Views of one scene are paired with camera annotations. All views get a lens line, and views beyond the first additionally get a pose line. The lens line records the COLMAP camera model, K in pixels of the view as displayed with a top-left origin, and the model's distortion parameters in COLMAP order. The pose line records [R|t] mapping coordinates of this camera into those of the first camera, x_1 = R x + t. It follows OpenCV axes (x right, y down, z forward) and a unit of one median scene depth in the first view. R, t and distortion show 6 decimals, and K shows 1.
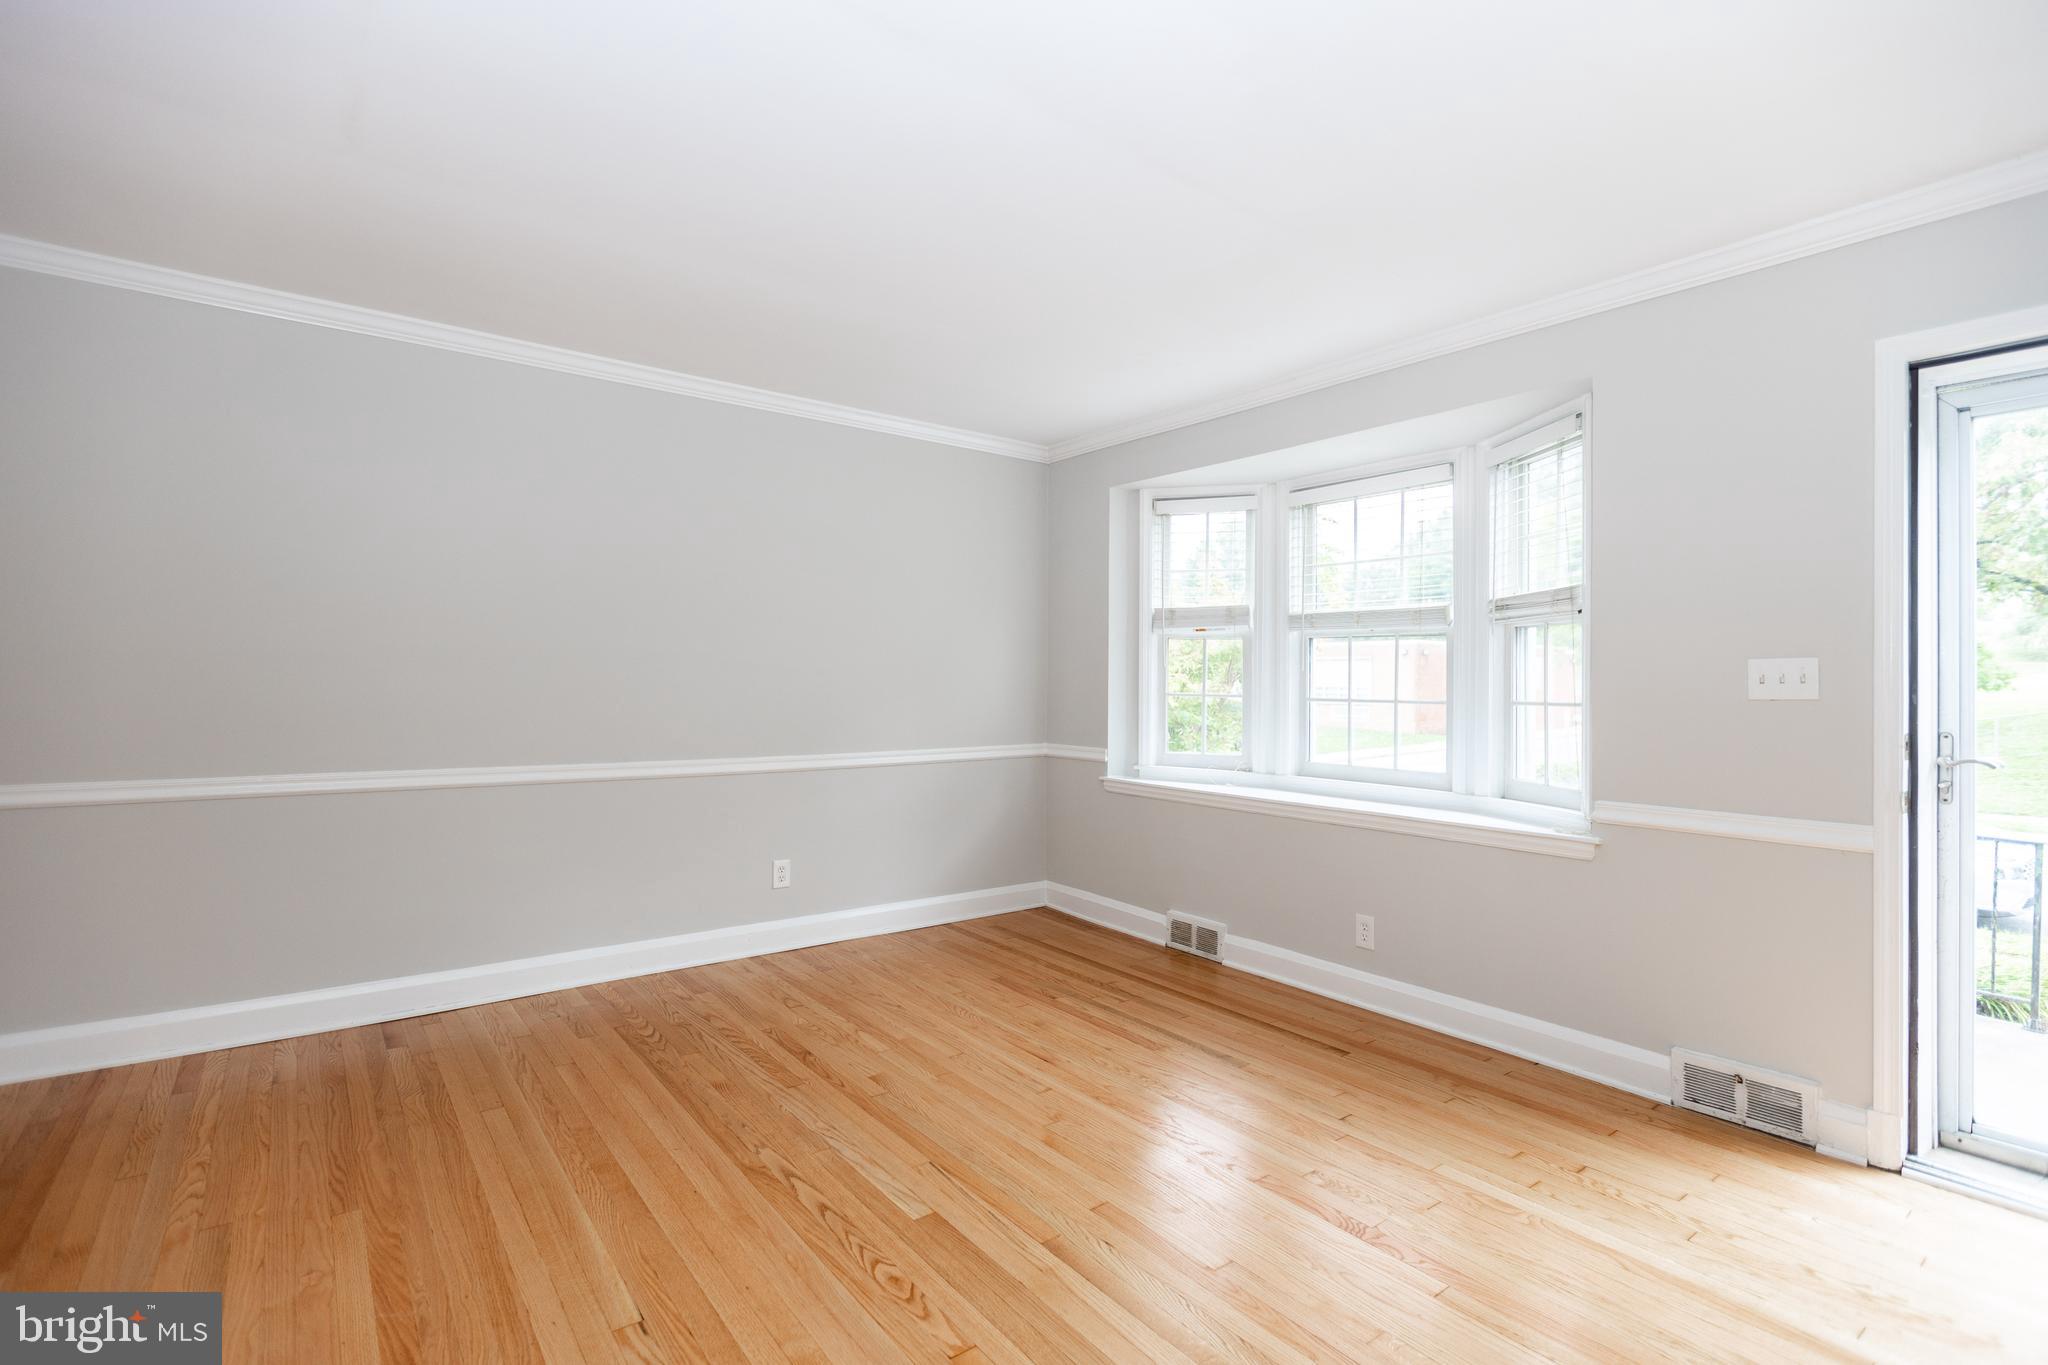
lens RADIAL K [[981.2, 0, 1009.1], [0, 981.2, 681.6], [0, 0, 1]] dist [-0.006608, -0.000221]
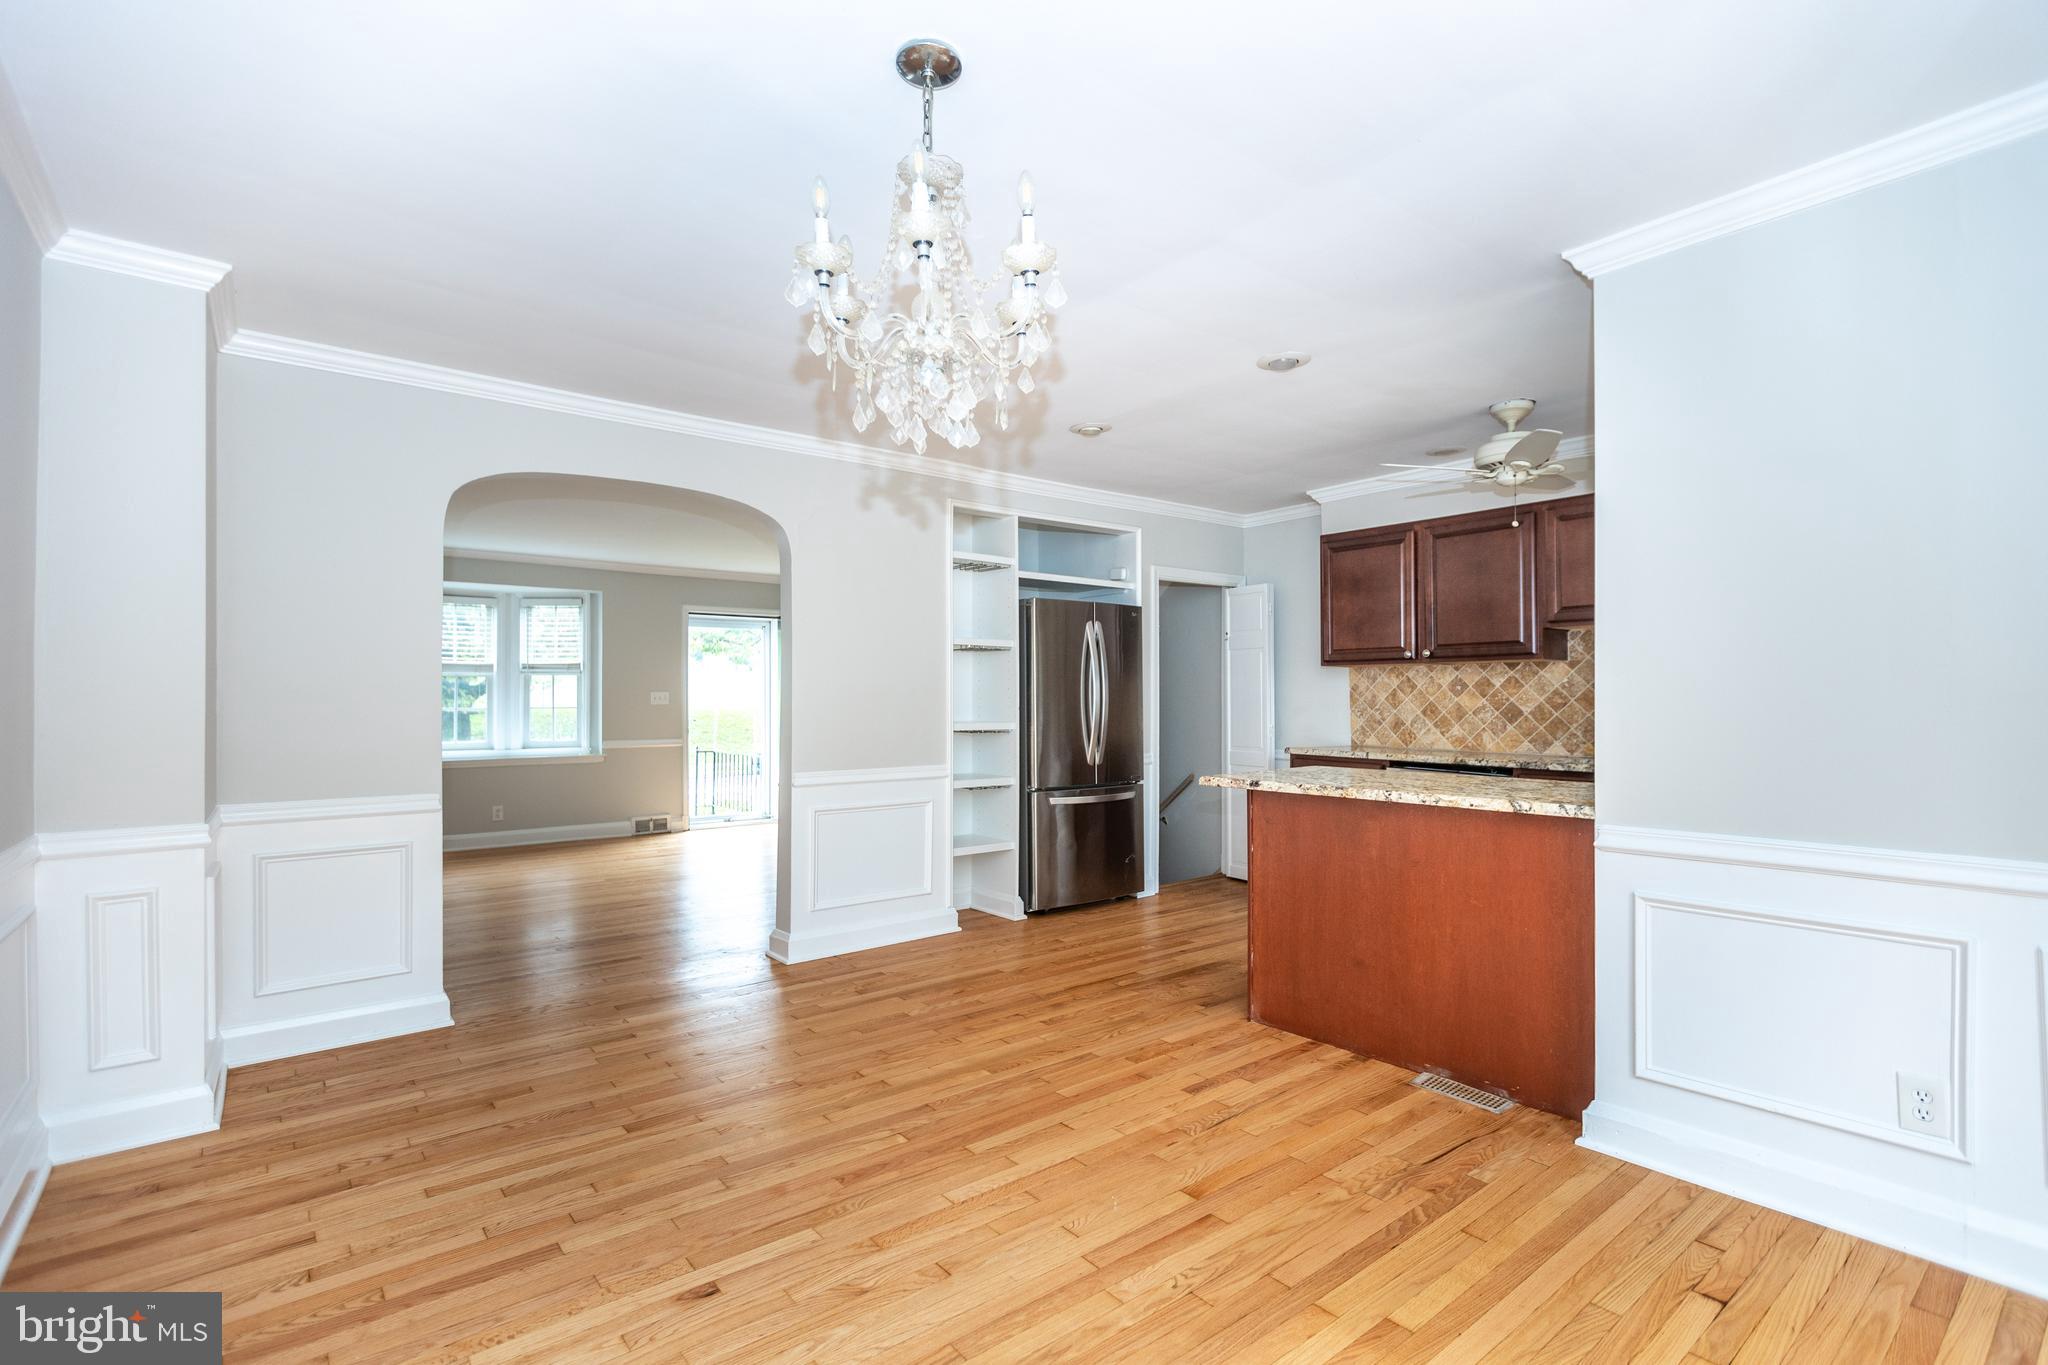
lens RADIAL K [[931.1, 0, 1000.2], [0, 931.1, 692.9], [0, 0, 1]] dist [0.015818, -0.006199]
pose [[-0.033222, -0.000479, 0.999448, -1.685022], [0.000610, 1.000000, 0.000500, -0.015416], [-0.999448, 0.000626, -0.033221, -0.051305]]
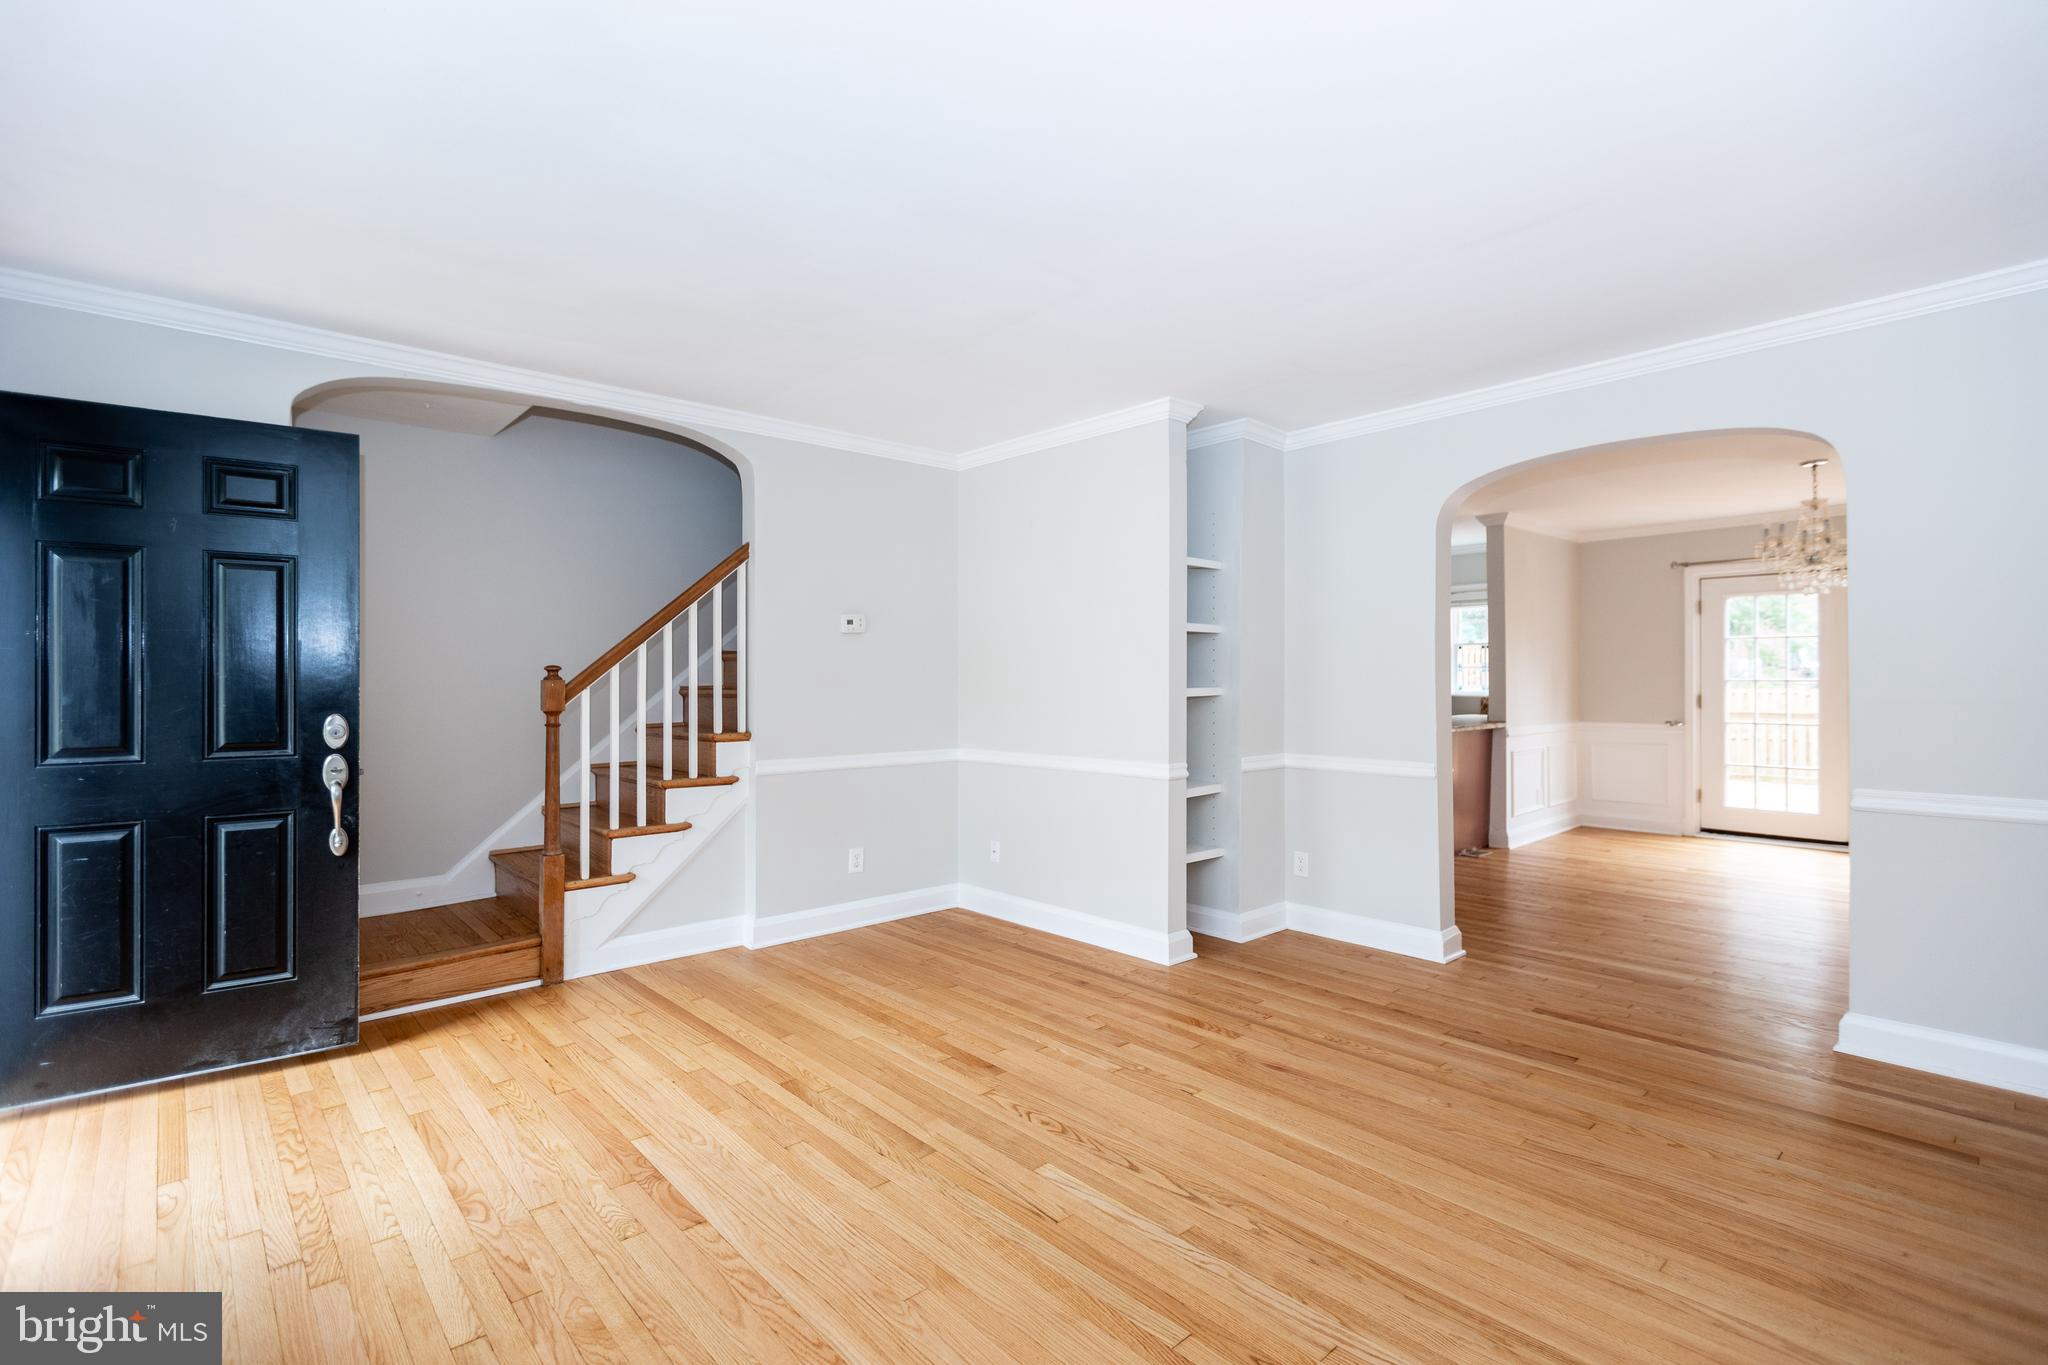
lens RADIAL K [[931.1, 0, 1024.4], [0, 931.1, 682.0], [0, 0, 1]] dist [0.015818, -0.006199]
pose [[-0.994951, -0.005507, -0.100213, 0.023594], [-0.005380, 0.999984, -0.001535, -0.003879], [0.100220, -0.000988, -0.994965, 1.172246]]
